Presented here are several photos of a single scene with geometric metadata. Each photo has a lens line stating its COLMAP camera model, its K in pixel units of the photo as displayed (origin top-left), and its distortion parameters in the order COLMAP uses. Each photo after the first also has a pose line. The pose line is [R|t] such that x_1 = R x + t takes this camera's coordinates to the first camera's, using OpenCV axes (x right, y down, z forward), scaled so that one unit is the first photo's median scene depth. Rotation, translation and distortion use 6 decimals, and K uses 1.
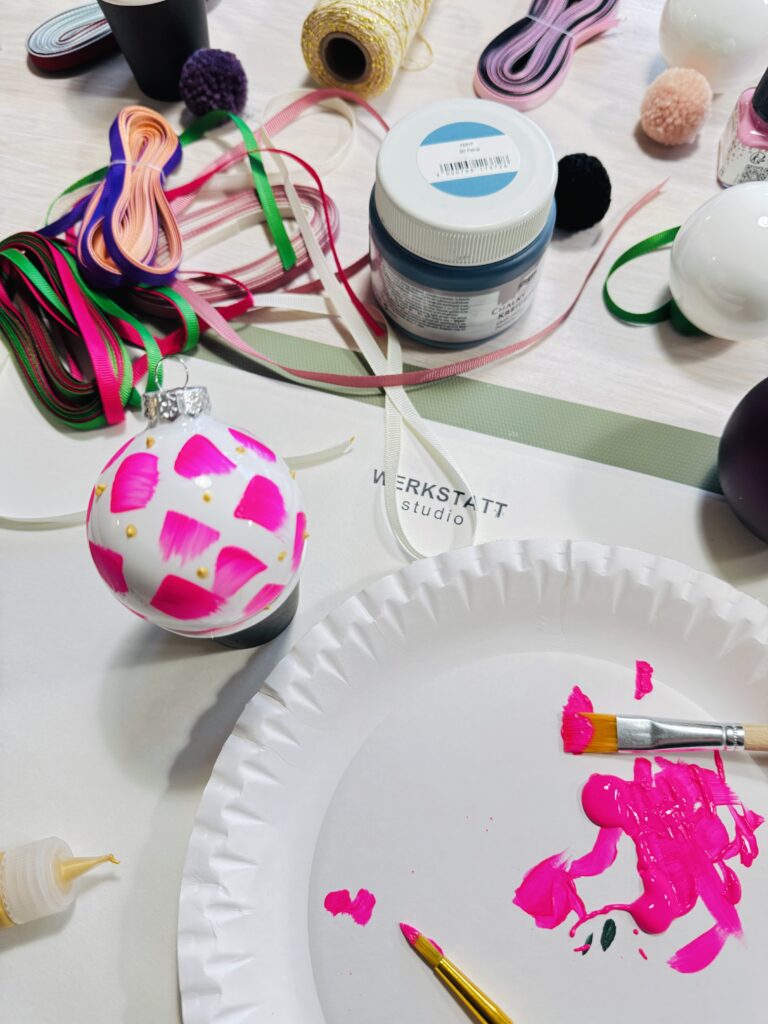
lens RADIAL K [[760.9, 0, 379.7], [0, 760.9, 515.2], [0, 0, 1]] dist [-0.002607, 0.051751]
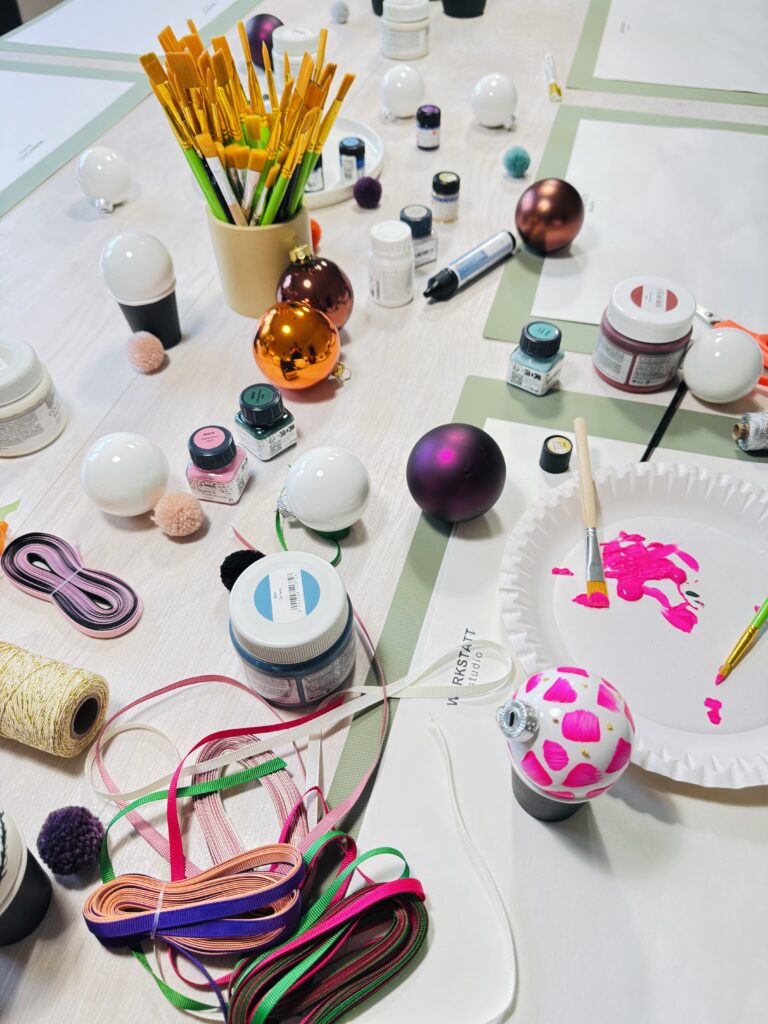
lens RADIAL K [[760.9, 0, 383.7], [0, 760.9, 507.9], [0, 0, 1]] dist [-0.002607, 0.051751]
pose [[0.001991, -0.766978, 0.641670, -0.794149], [0.933736, 0.231117, 0.273352, -0.799067], [-0.357956, 0.598606, 0.716616, -0.309260]]
